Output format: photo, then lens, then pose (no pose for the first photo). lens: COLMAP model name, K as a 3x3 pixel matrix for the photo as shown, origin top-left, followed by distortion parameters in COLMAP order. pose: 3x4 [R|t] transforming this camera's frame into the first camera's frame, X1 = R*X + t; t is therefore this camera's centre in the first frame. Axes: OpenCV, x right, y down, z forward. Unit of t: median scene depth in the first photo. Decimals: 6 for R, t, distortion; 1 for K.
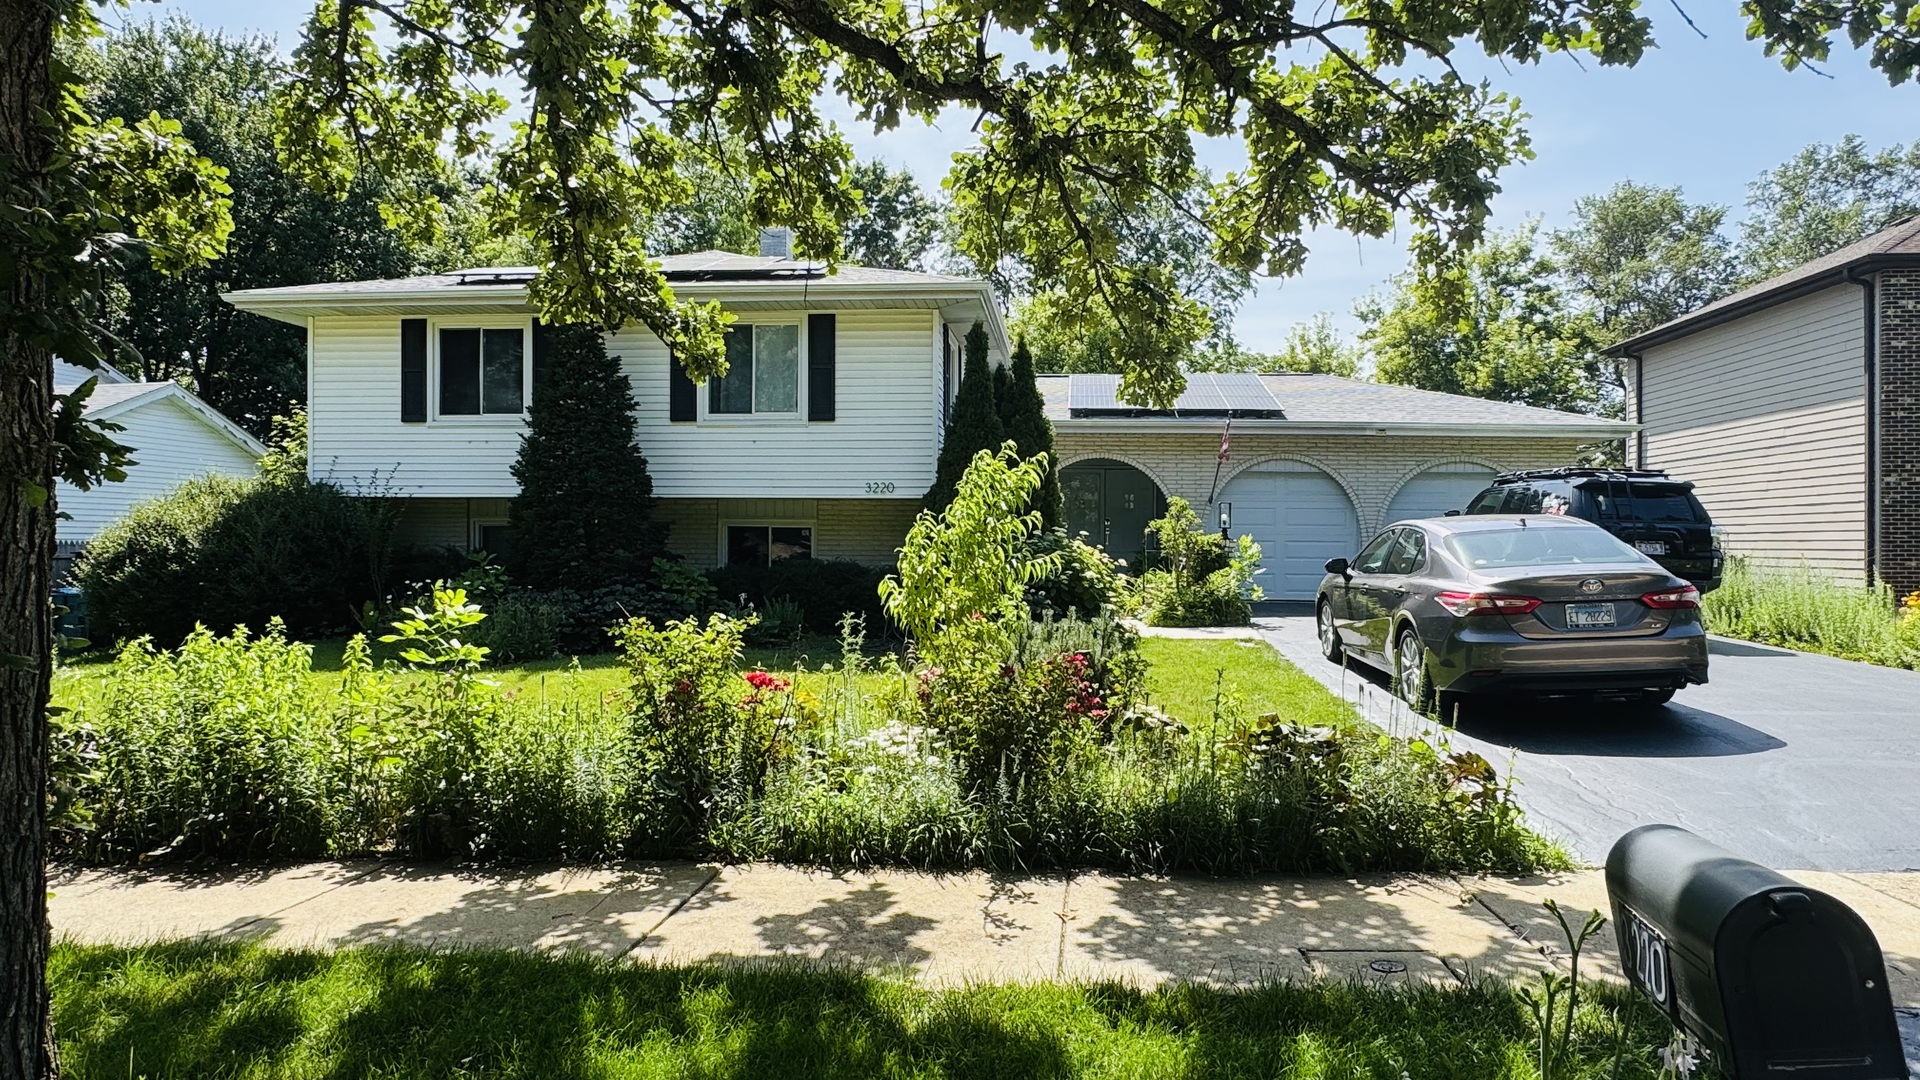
lens RADIAL K [[1154.2, 0, 967.3], [0, 1154.2, 539.3], [0, 0, 1]] dist [-0.001417, 0.000387]
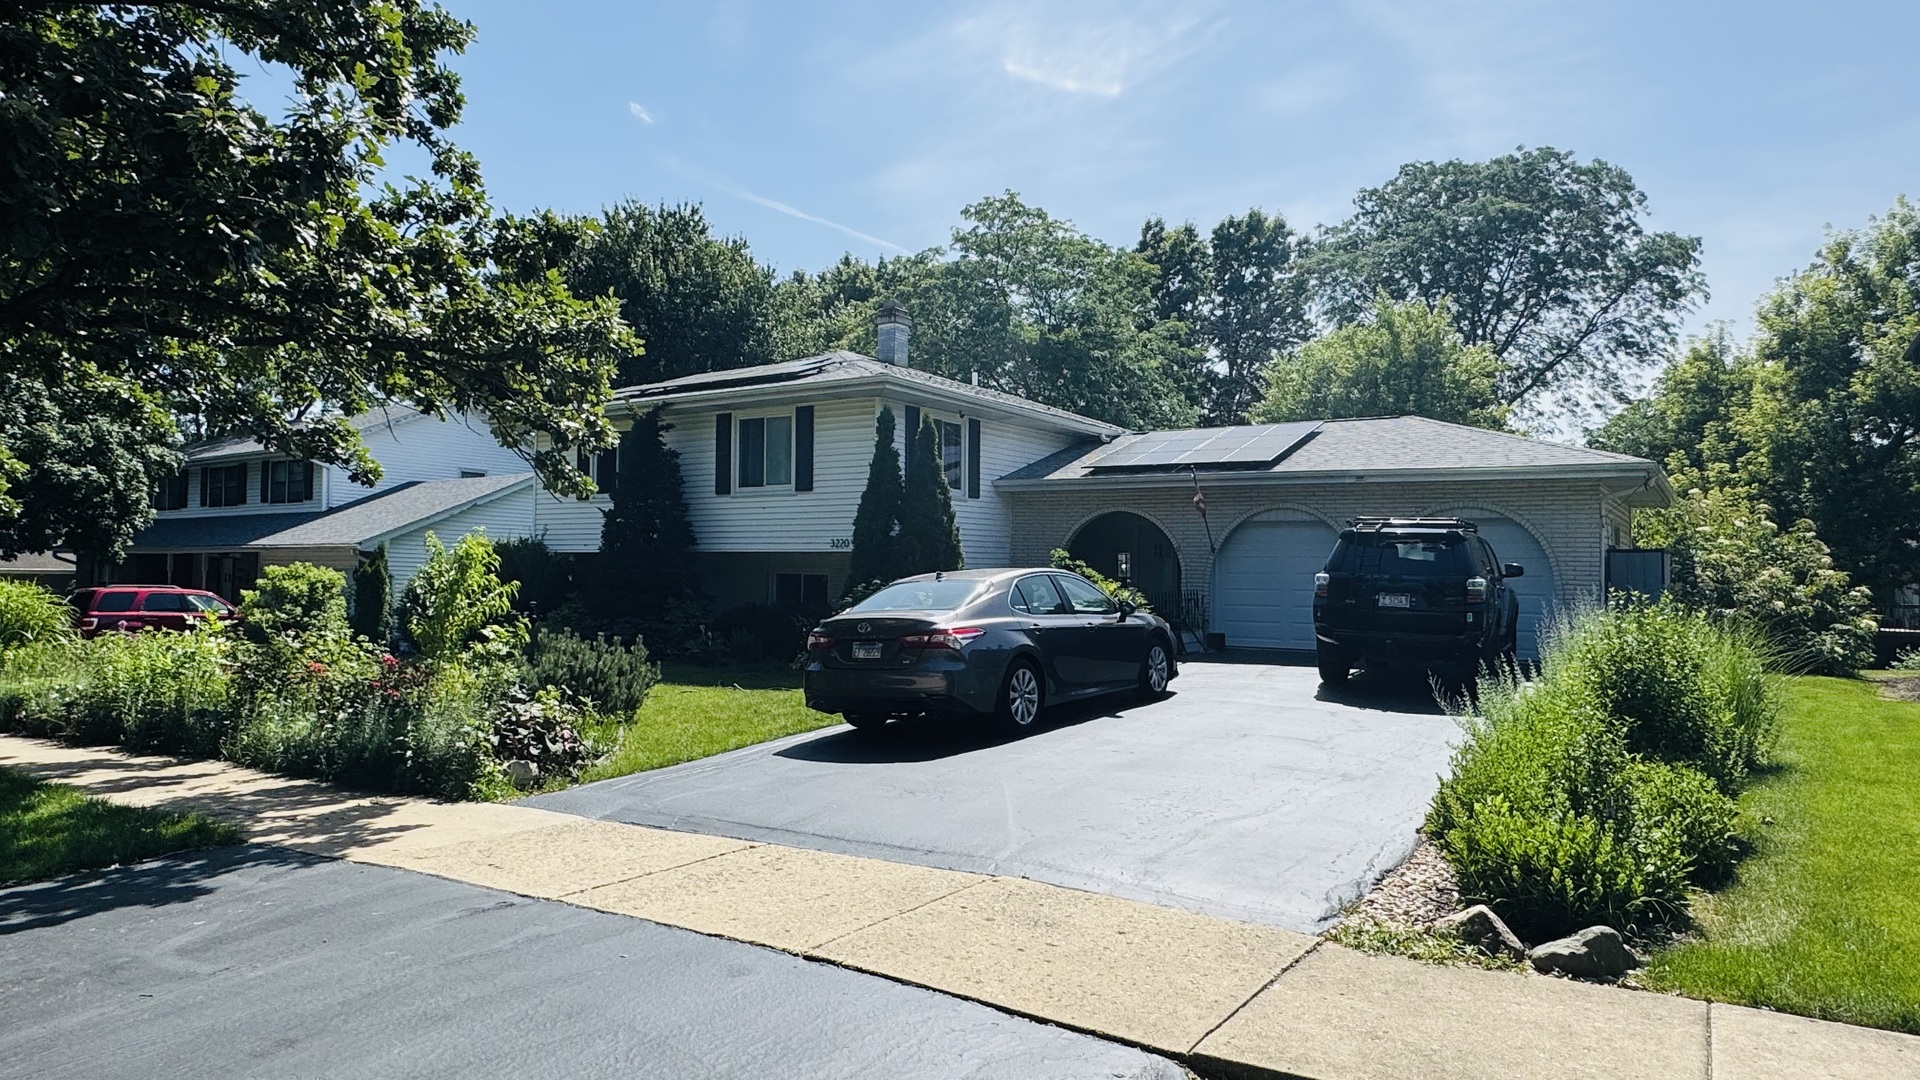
lens RADIAL K [[1154.2, 0, 967.3], [0, 1154.2, 539.3], [0, 0, 1]] dist [-0.001417, 0.000387]
pose [[0.880506, -0.010961, -0.473908, 1.667426], [-0.006137, 0.999385, -0.034519, -0.019723], [0.473995, 0.033302, 0.879898, -0.055079]]
